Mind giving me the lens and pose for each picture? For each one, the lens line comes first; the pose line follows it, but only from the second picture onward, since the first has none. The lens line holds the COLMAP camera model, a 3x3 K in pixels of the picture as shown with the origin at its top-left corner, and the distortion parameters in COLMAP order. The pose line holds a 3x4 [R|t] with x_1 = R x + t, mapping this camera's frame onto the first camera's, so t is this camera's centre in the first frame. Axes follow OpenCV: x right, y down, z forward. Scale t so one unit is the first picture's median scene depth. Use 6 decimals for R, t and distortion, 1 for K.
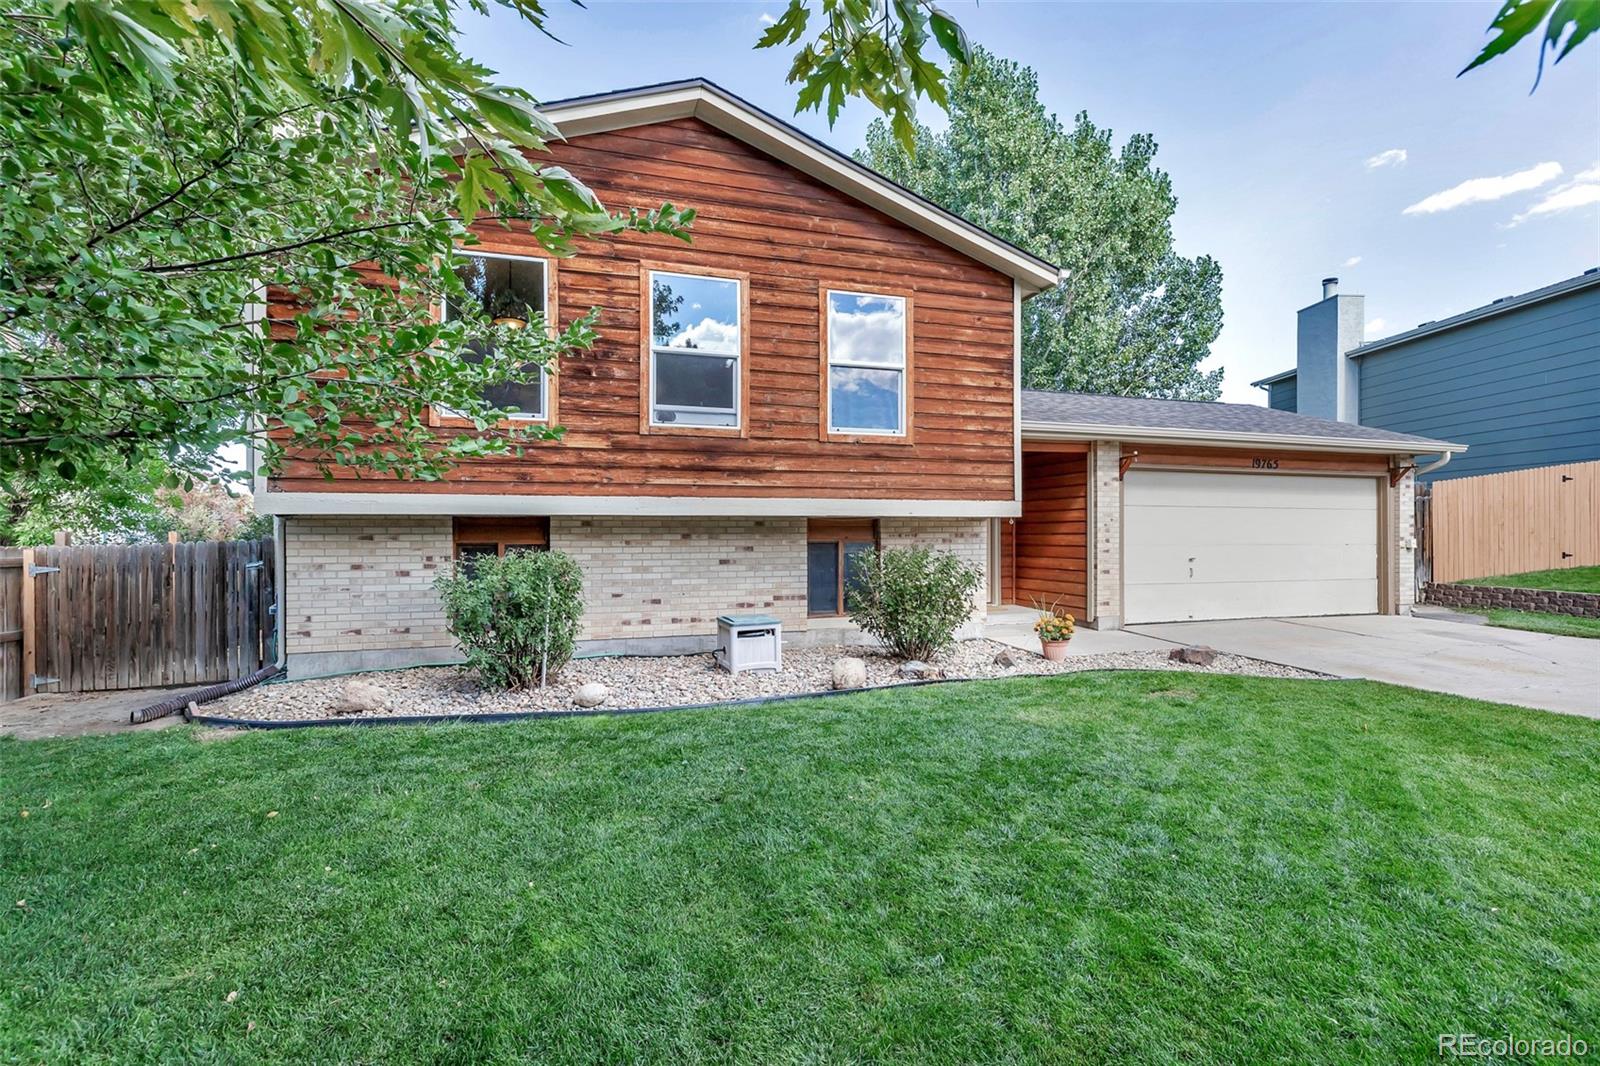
lens RADIAL K [[735.7, 0, 811.1], [0, 735.7, 533.4], [0, 0, 1]] dist [-0.001575, 0.000789]
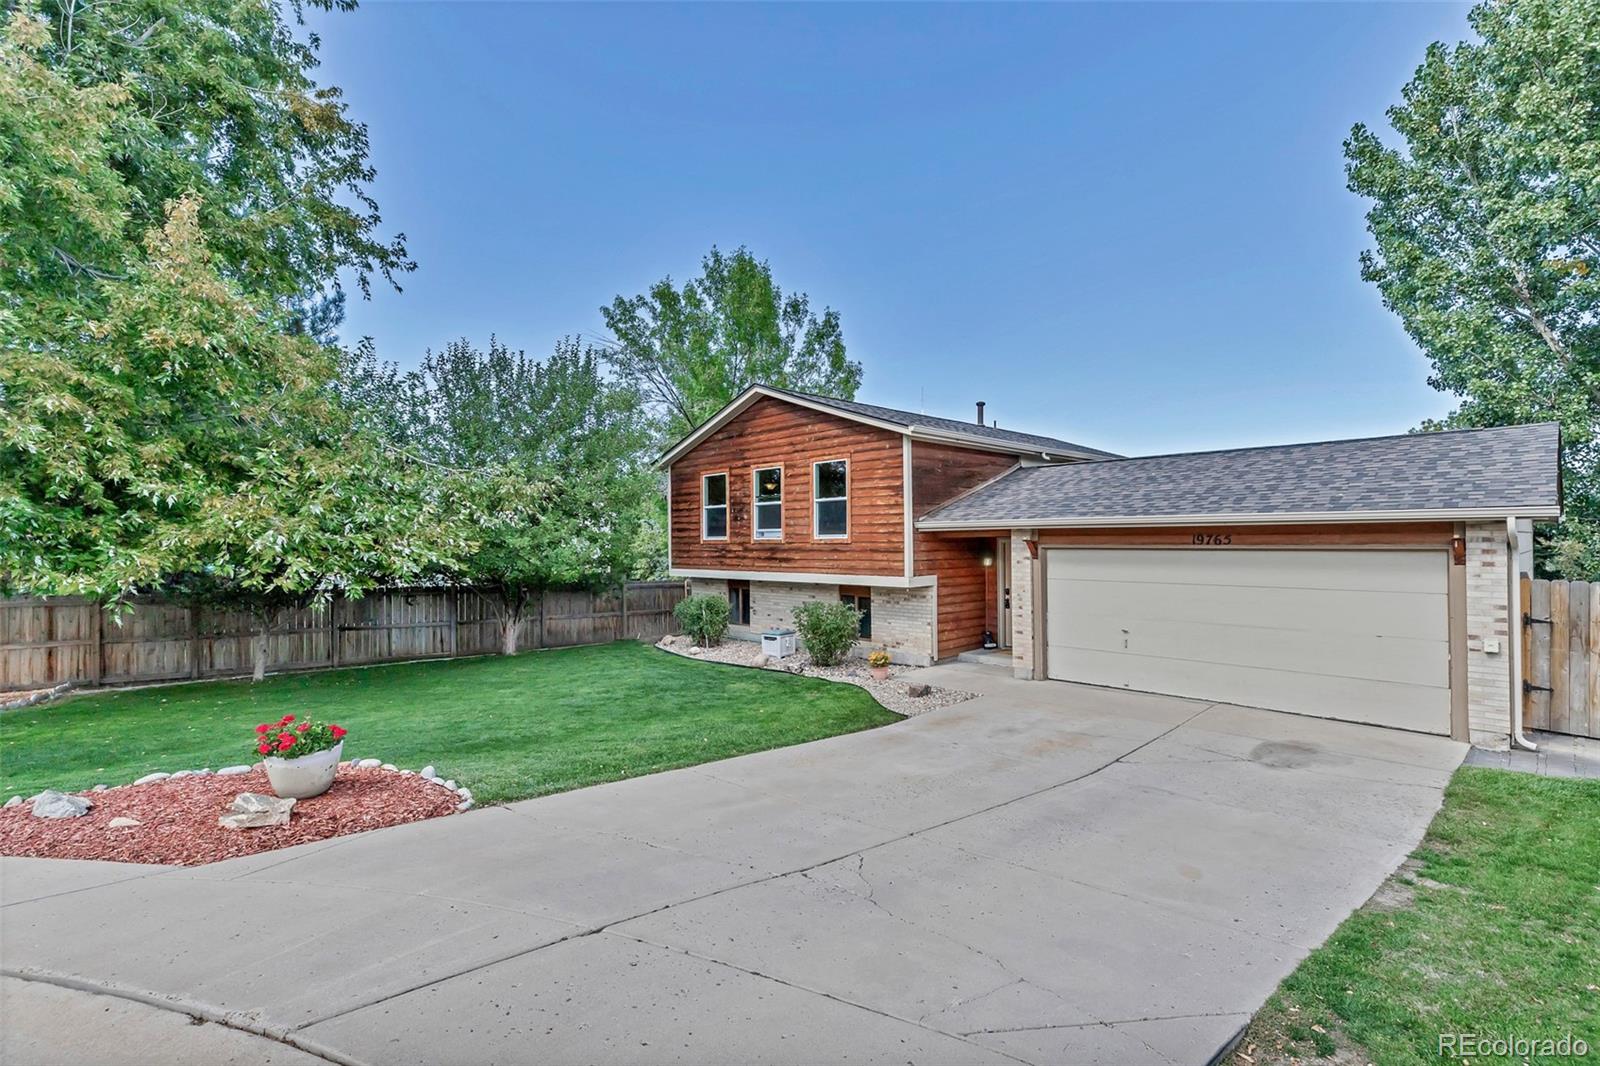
lens RADIAL K [[735.7, 0, 797.8], [0, 735.7, 534.6], [0, 0, 1]] dist [-0.001575, 0.000789]
pose [[0.433904, -0.010144, -0.900902, 1.694486], [0.004602, 0.999949, -0.009042, -0.129816], [0.900947, -0.000223, 0.433929, 0.146036]]
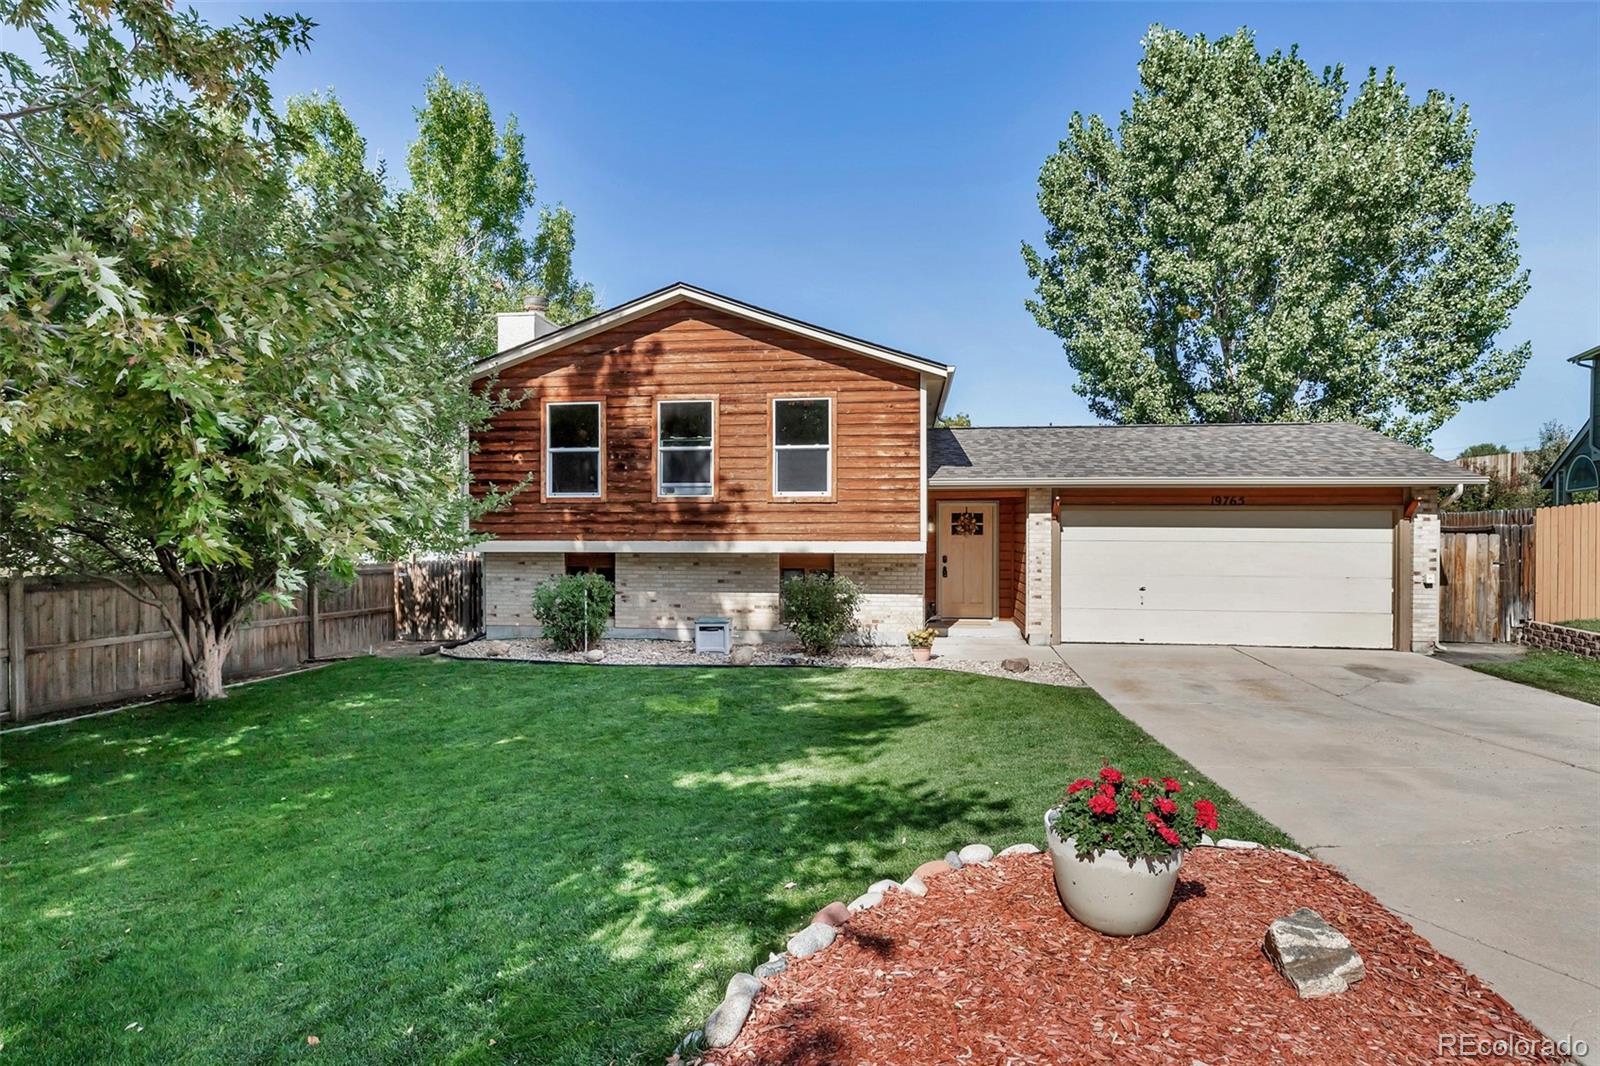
lens RADIAL K [[822.5, 0, 795.0], [0, 822.5, 534.6], [0, 0, 1]] dist [-0.010961, -0.000253]
pose [[0.903683, 0.005704, -0.428165, 0.764248], [-0.002854, 0.999969, 0.007299, -0.071900], [0.428193, -0.005374, 0.903671, -0.464866]]
